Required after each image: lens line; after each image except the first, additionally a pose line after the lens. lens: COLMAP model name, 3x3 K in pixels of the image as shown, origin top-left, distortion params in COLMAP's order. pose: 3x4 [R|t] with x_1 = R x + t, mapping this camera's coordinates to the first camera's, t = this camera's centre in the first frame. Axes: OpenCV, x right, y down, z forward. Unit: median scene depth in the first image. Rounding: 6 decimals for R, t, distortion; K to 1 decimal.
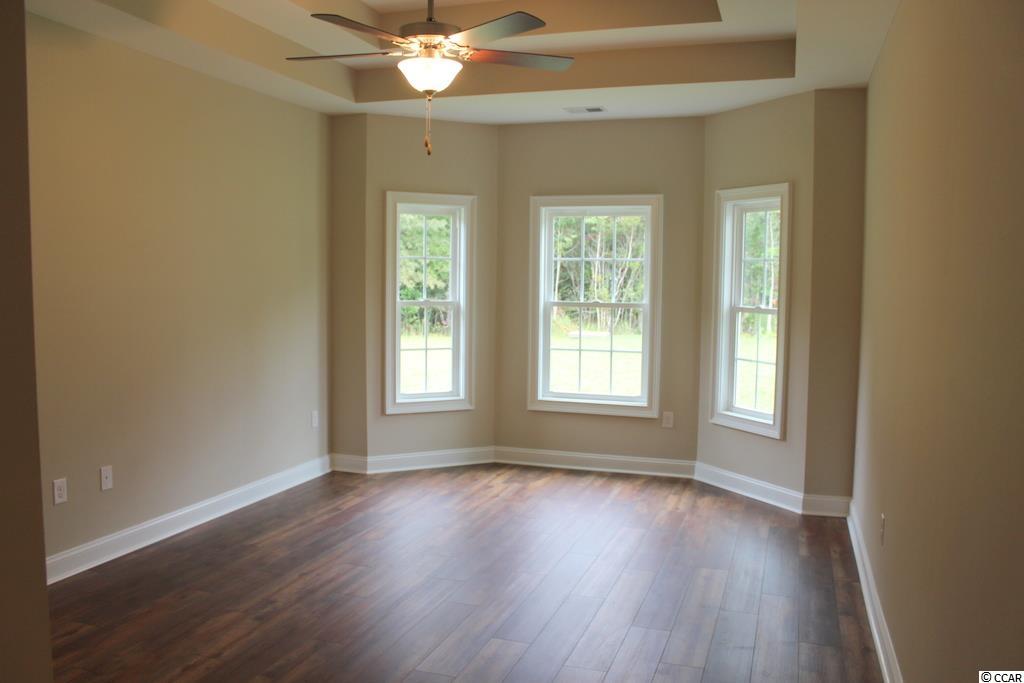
lens RADIAL K [[858.7, 0, 494.5], [0, 858.7, 343.6], [0, 0, 1]] dist [-0.172552, 0.147299]
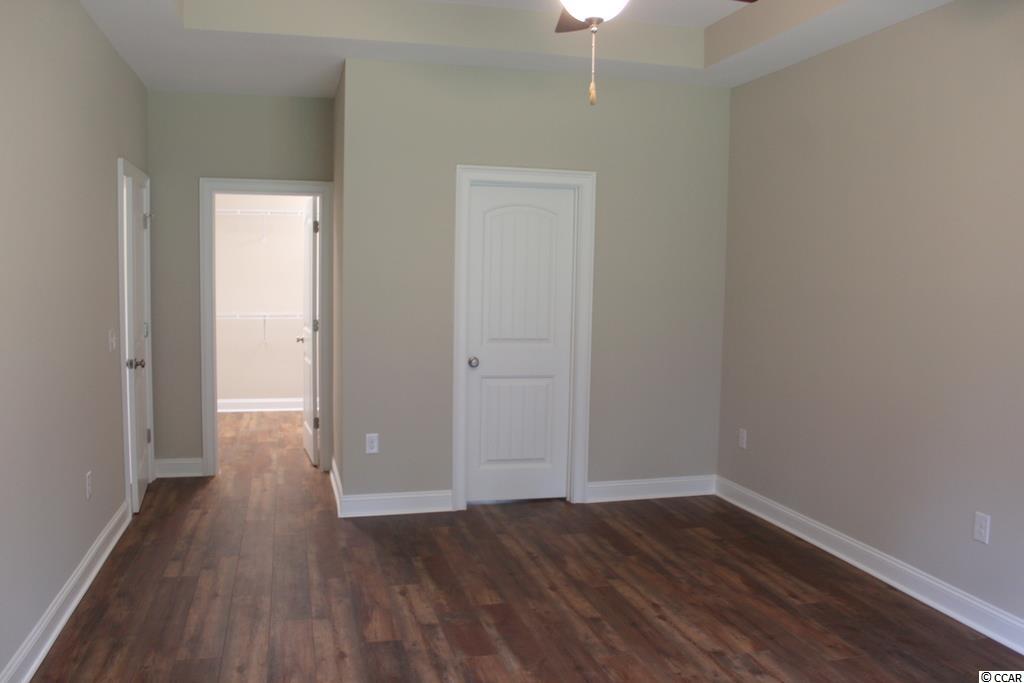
lens RADIAL K [[858.7, 0, 494.5], [0, 858.7, 343.6], [0, 0, 1]] dist [-0.172552, 0.147299]
pose [[-0.843303, 0.019434, -0.537087, 0.399046], [-0.060901, 0.989453, 0.131426, -0.099488], [0.533977, 0.143542, -0.833225, 1.623923]]
